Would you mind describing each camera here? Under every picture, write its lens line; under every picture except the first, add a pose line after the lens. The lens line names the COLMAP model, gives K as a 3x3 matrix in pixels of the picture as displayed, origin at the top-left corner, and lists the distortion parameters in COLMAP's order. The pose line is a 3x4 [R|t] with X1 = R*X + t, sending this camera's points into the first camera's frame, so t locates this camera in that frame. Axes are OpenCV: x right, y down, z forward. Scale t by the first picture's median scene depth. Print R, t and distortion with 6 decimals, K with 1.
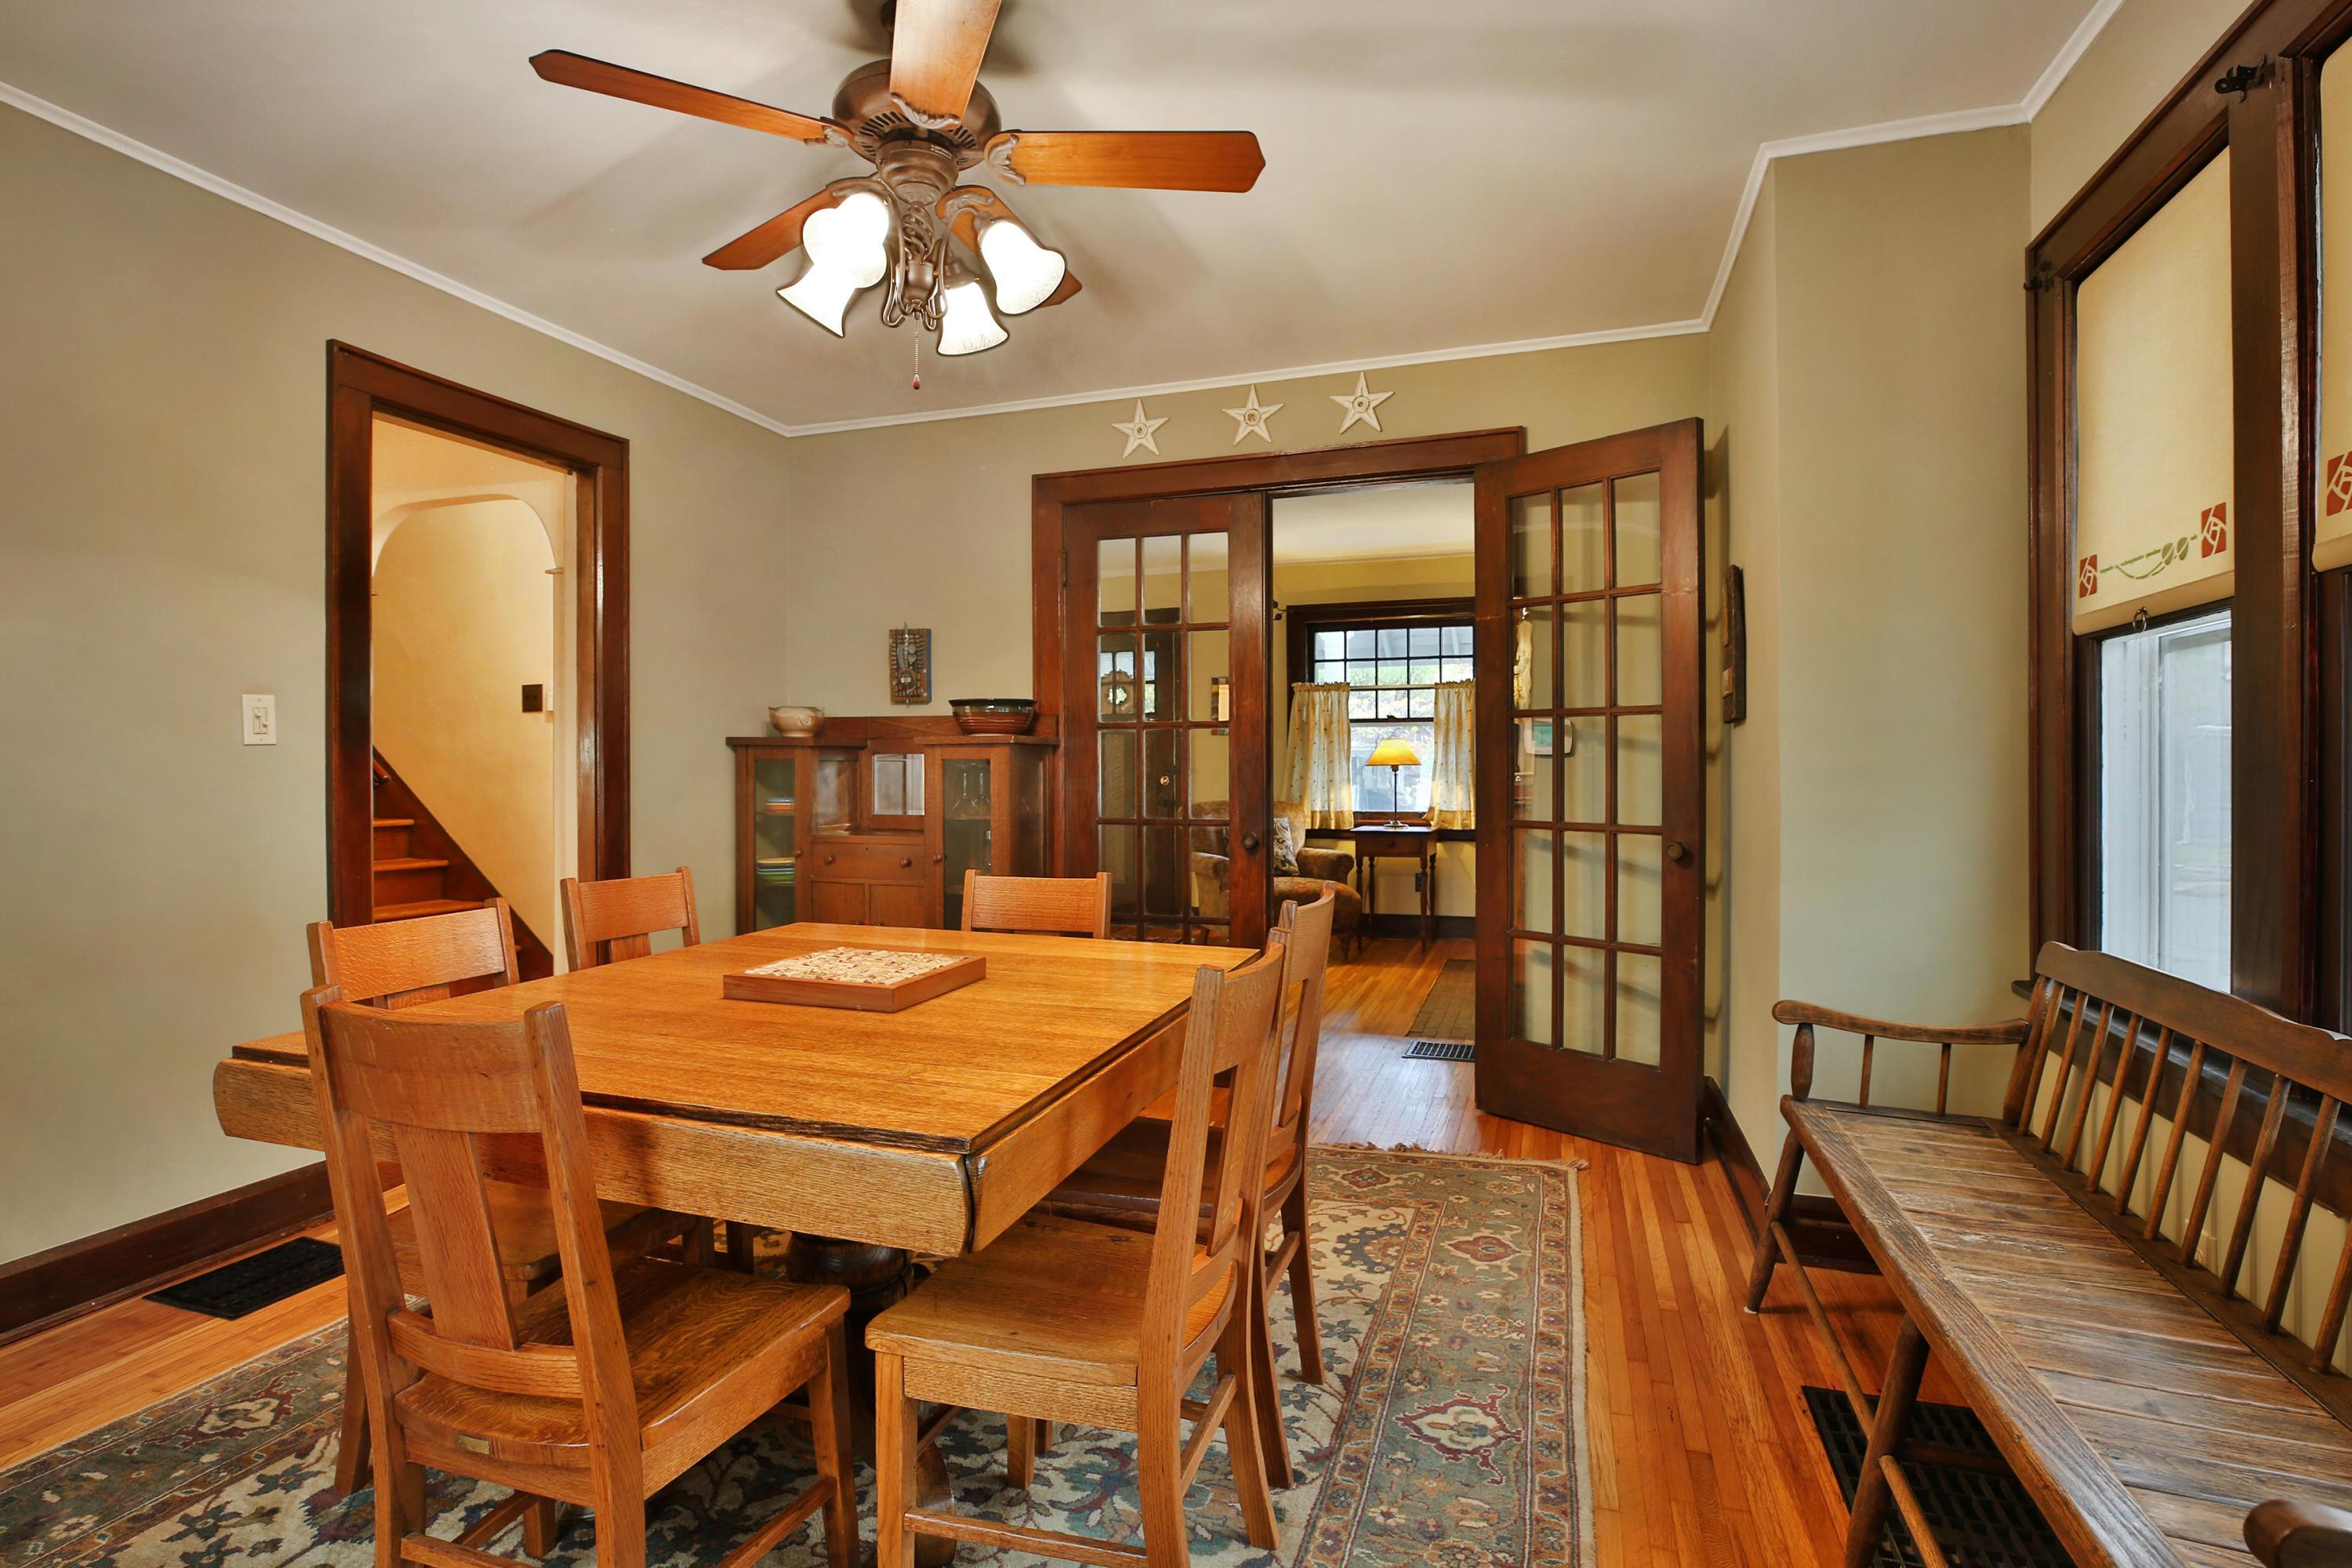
lens RADIAL K [[1177.4, 0, 1153.5], [0, 1177.4, 782.6], [0, 0, 1]] dist [-0.038639, 0.010809]
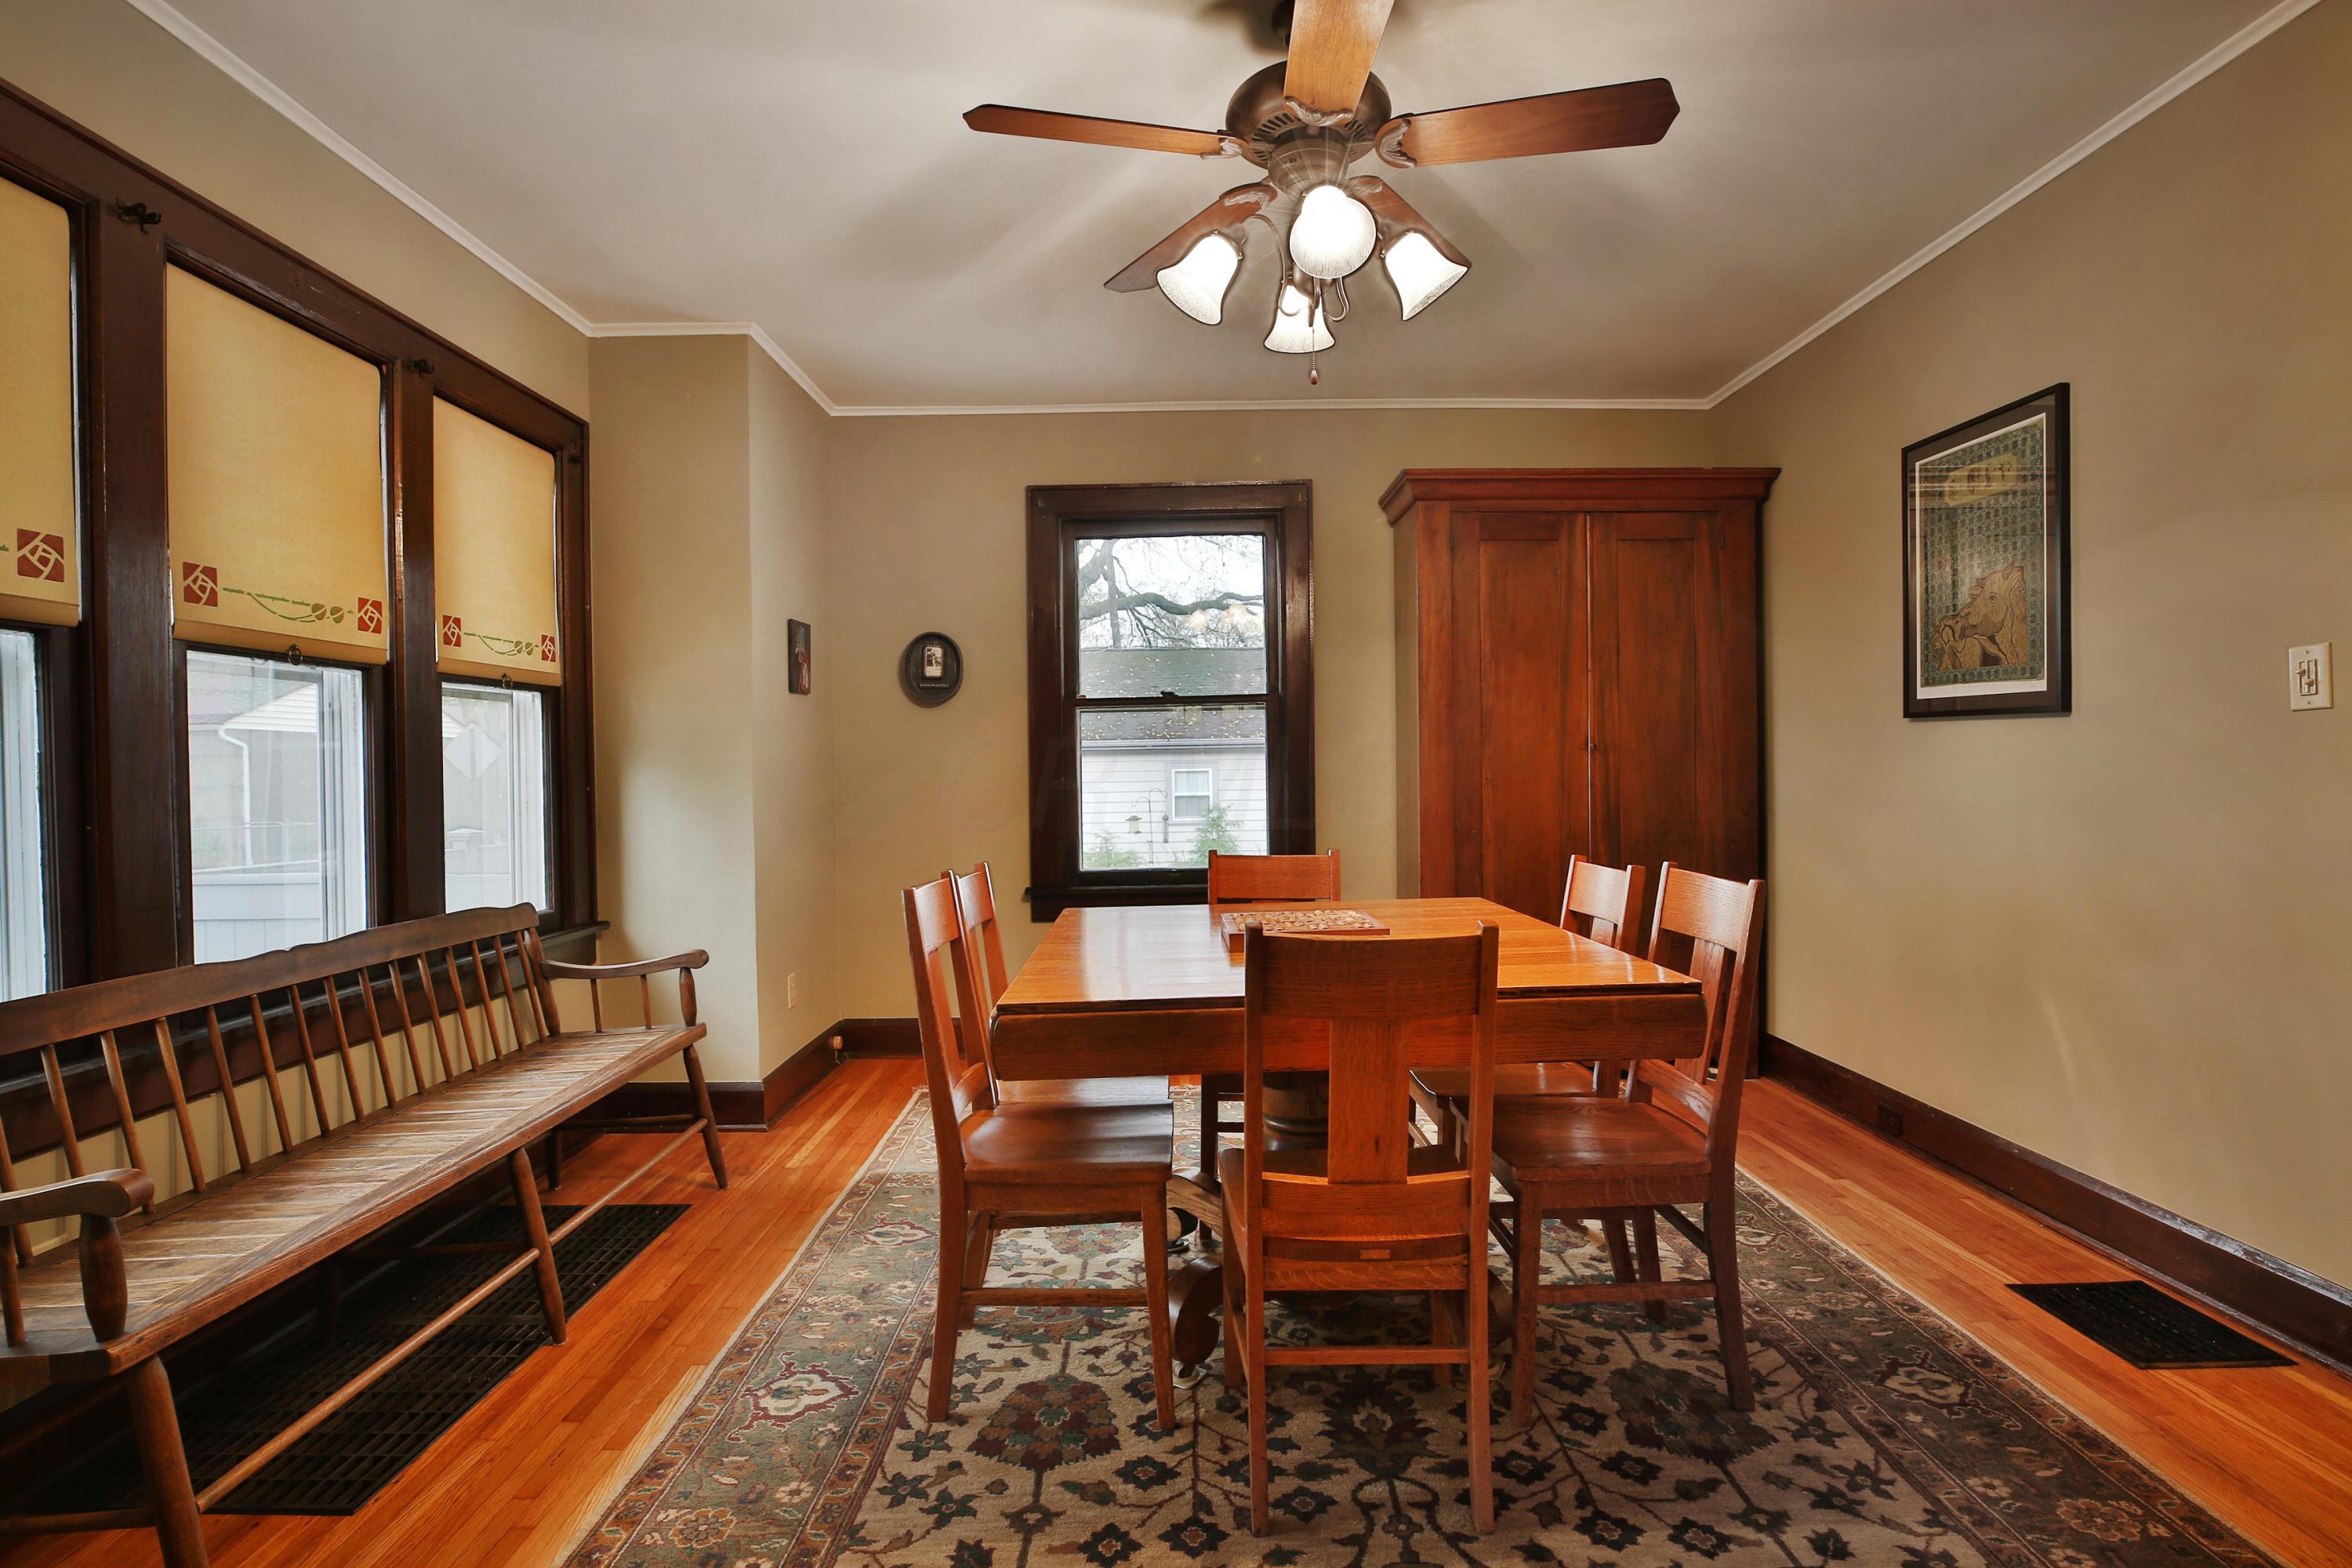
lens RADIAL K [[1151.1, 0, 1178.9], [0, 1151.1, 801.6], [0, 0, 1]] dist [-0.045021, 0.010675]
pose [[-0.944082, 0.025078, -0.328755, 0.240171], [0.014827, 0.999324, 0.033654, -0.009581], [0.329376, 0.026897, -0.943816, 1.896596]]
